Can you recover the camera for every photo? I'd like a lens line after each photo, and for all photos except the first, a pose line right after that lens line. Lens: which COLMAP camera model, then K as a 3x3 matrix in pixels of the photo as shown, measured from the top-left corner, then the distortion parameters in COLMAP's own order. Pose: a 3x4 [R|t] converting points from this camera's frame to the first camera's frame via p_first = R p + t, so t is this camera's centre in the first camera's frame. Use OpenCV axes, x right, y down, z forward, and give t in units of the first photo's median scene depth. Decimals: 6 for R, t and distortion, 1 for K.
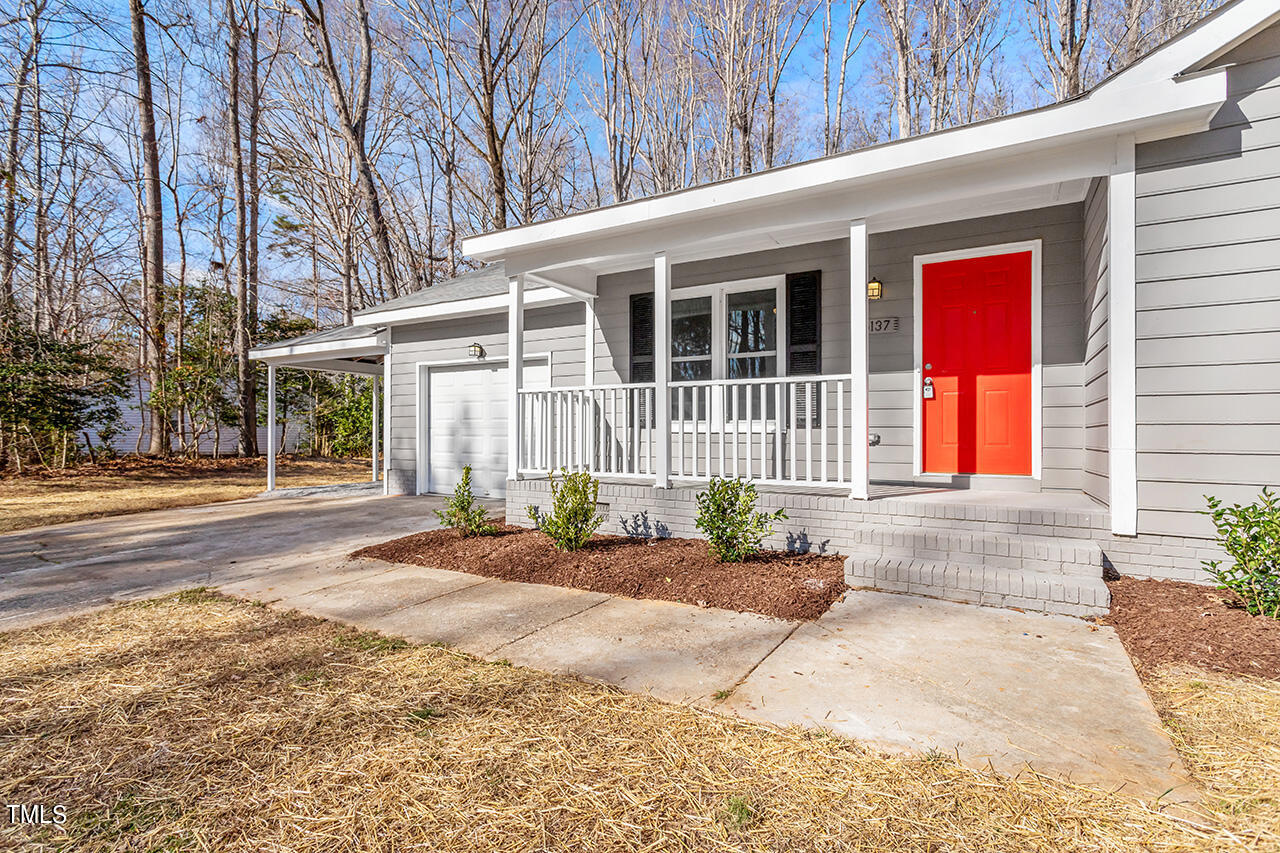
lens RADIAL K [[612.9, 0, 631.7], [0, 612.9, 428.9], [0, 0, 1]] dist [-0.000006, 0.000429]
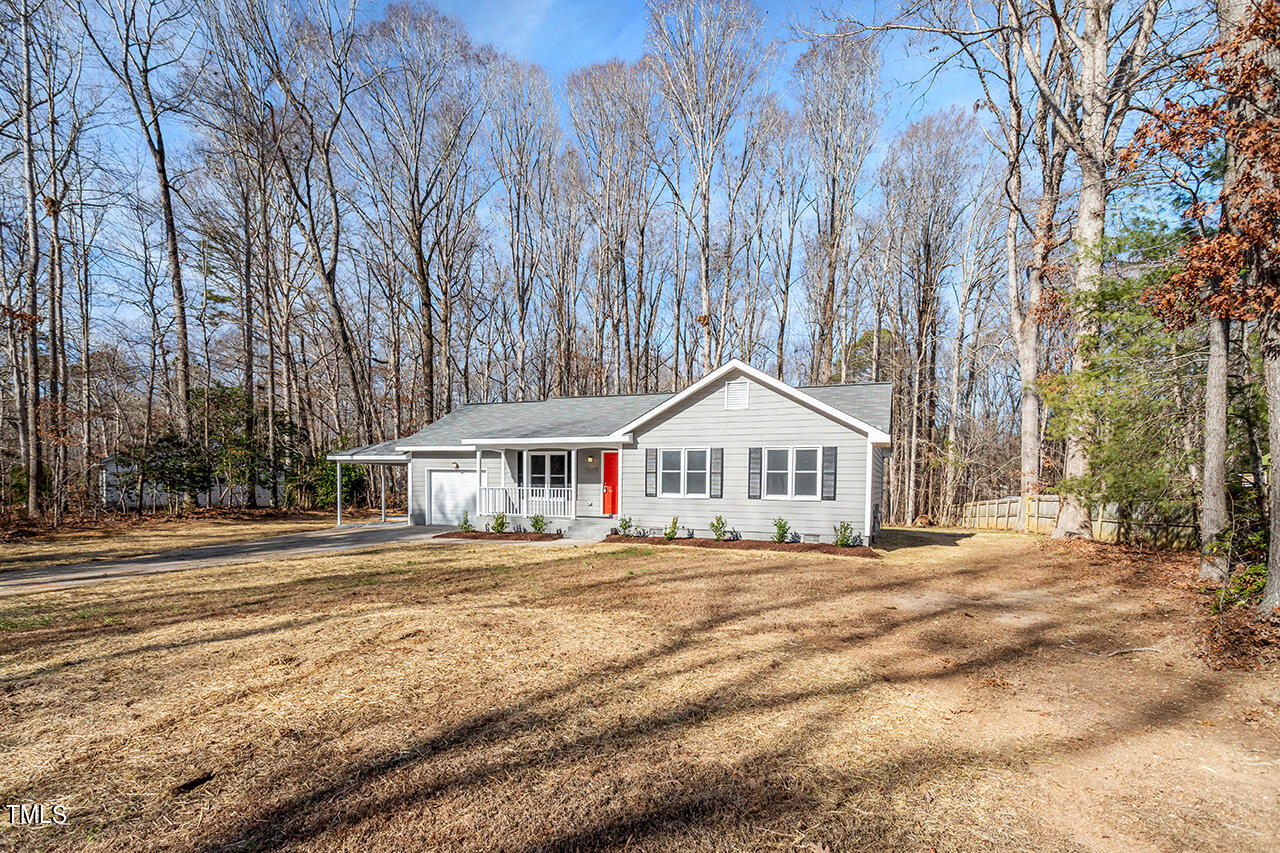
lens RADIAL K [[678.0, 0, 642.1], [0, 678.0, 523.7], [0, 0, 1]] dist [-0.001262, -0.000104]
pose [[0.989007, 0.002928, 0.147840, 0.104969], [-0.012192, 0.998014, 0.061796, -0.089888], [-0.147365, -0.062919, 0.987079, -2.231309]]
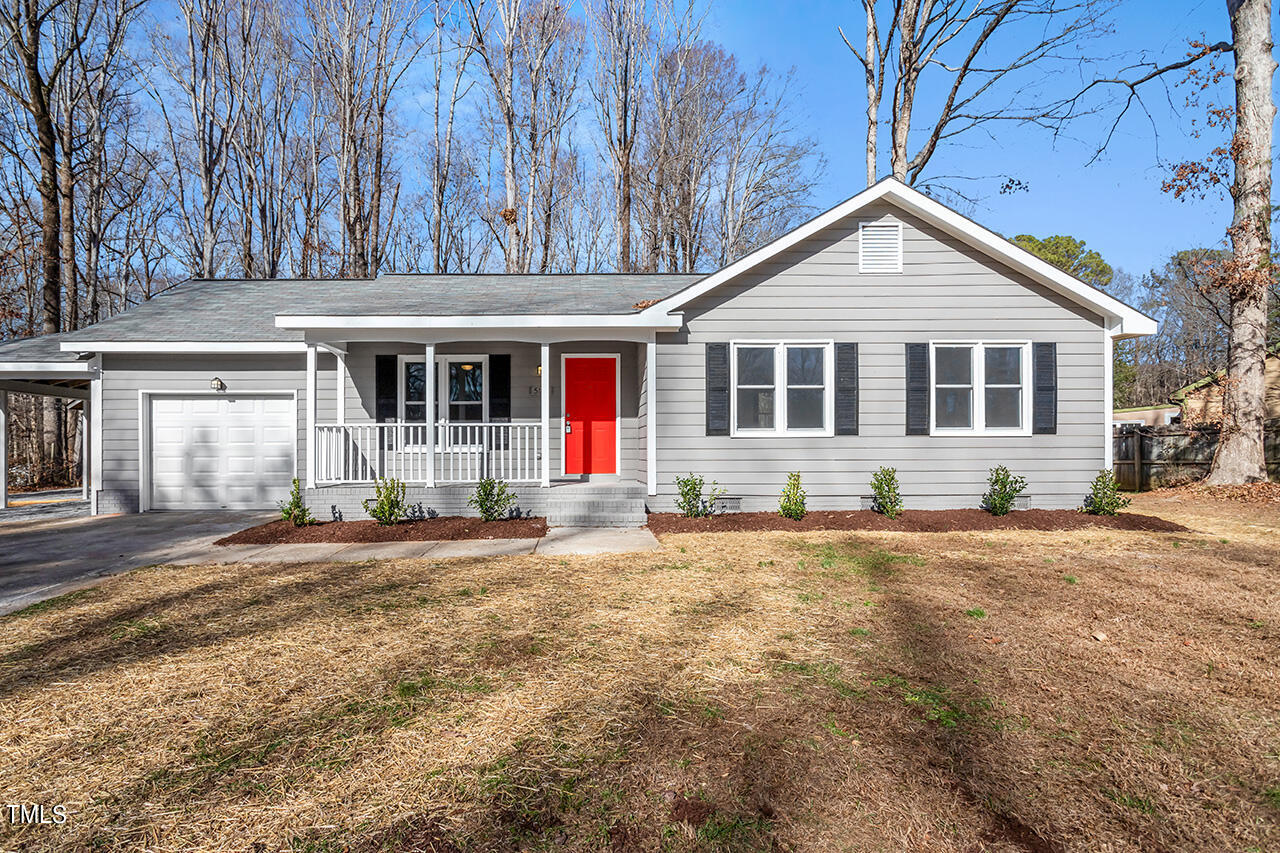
lens RADIAL K [[681.2, 0, 580.3], [0, 681.2, 448.2], [0, 0, 1]] dist [-0.003834, 0.001388]
pose [[0.847075, -0.008977, 0.531398, -0.447986], [0.003583, 0.999931, 0.011182, -0.021689], [-0.531462, -0.007568, 0.847048, -0.583330]]
